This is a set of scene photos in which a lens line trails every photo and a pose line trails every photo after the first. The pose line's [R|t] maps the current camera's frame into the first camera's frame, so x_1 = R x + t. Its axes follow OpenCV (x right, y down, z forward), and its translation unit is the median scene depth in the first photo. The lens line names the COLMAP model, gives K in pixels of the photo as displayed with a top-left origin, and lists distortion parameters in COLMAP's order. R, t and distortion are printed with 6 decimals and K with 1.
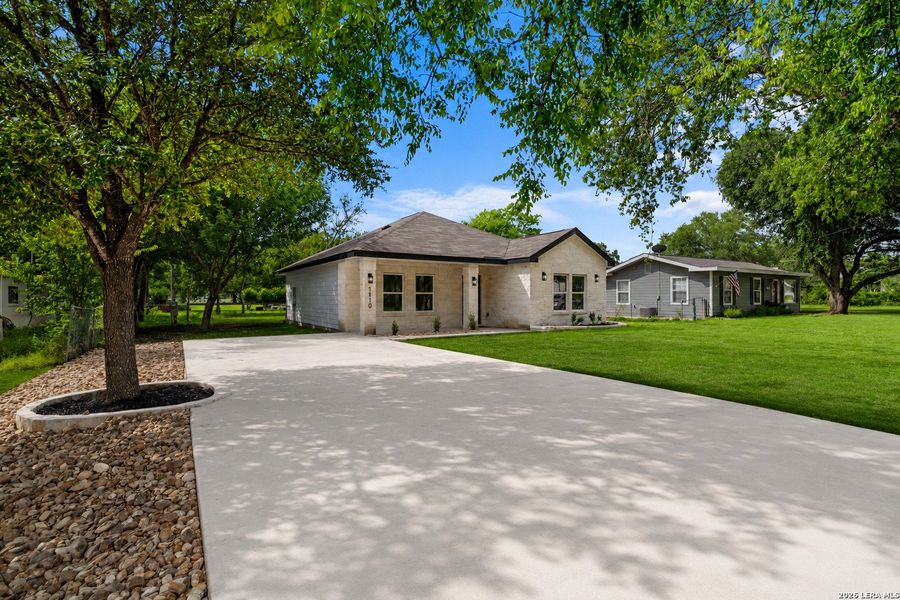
lens RADIAL K [[431.5, 0, 472.3], [0, 431.5, 308.5], [0, 0, 1]] dist [-0.004184, -0.001322]
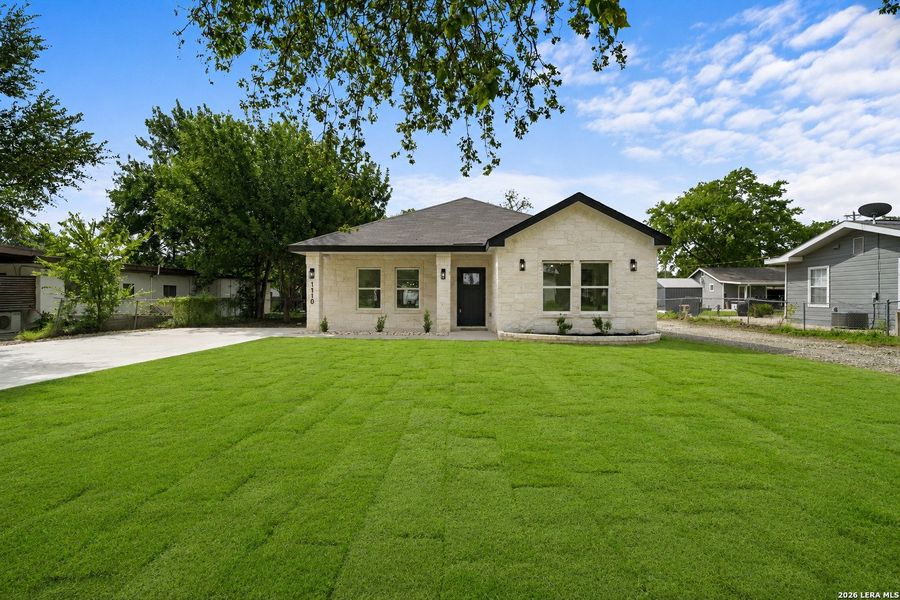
lens RADIAL K [[421.8, 0, 452.2], [0, 421.8, 297.9], [0, 0, 1]] dist [-0.000995, -0.000779]
pose [[0.800879, 0.008575, -0.598764, 0.486522], [-0.019021, 0.999757, -0.011123, -0.007904], [0.598524, 0.020297, 0.800848, 0.344245]]
